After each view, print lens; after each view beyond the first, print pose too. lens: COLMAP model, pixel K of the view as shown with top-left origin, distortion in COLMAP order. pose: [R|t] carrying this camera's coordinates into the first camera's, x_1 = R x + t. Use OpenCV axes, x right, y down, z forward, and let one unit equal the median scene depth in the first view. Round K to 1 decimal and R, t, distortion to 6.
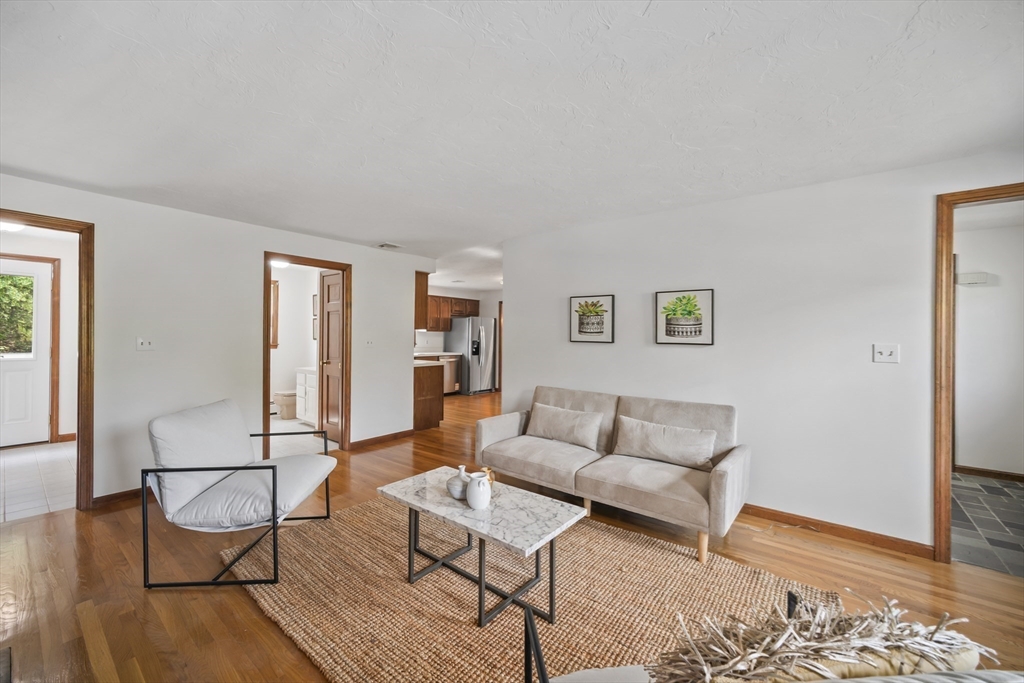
lens RADIAL K [[410.6, 0, 504.9], [0, 410.6, 335.9], [0, 0, 1]] dist [-0.002319, -0.000371]
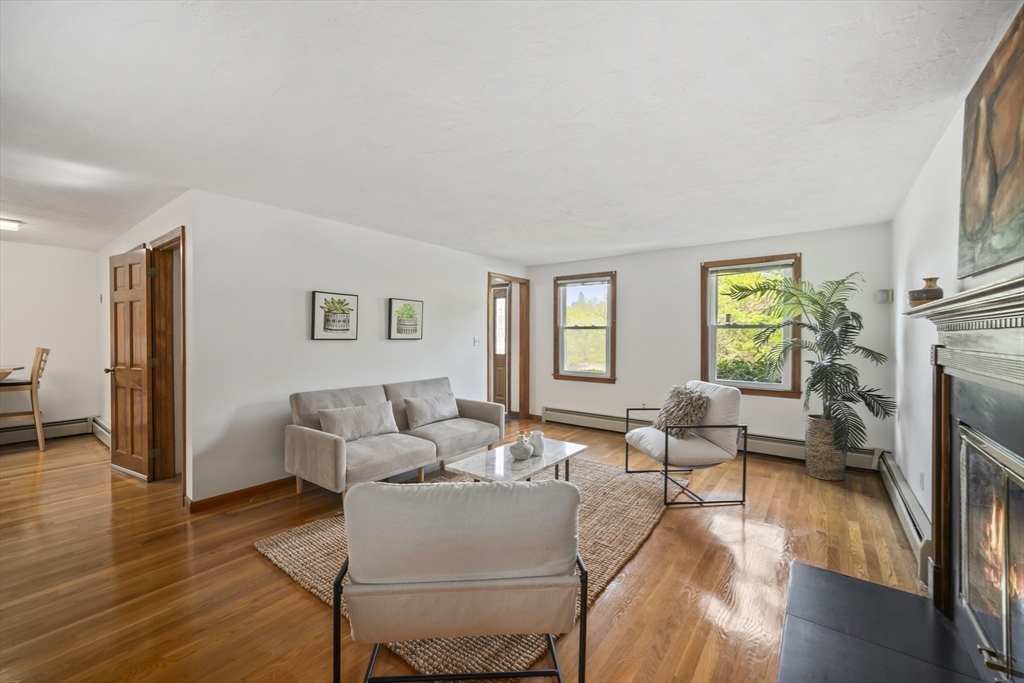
lens RADIAL K [[410.6, 0, 504.0], [0, 410.6, 335.1], [0, 0, 1]] dist [-0.002319, -0.000371]
pose [[-0.018824, -0.011080, 0.999761, -0.339502], [-0.004443, 0.999930, 0.010998, -0.003645], [-0.999813, -0.004235, -0.018872, 0.260596]]
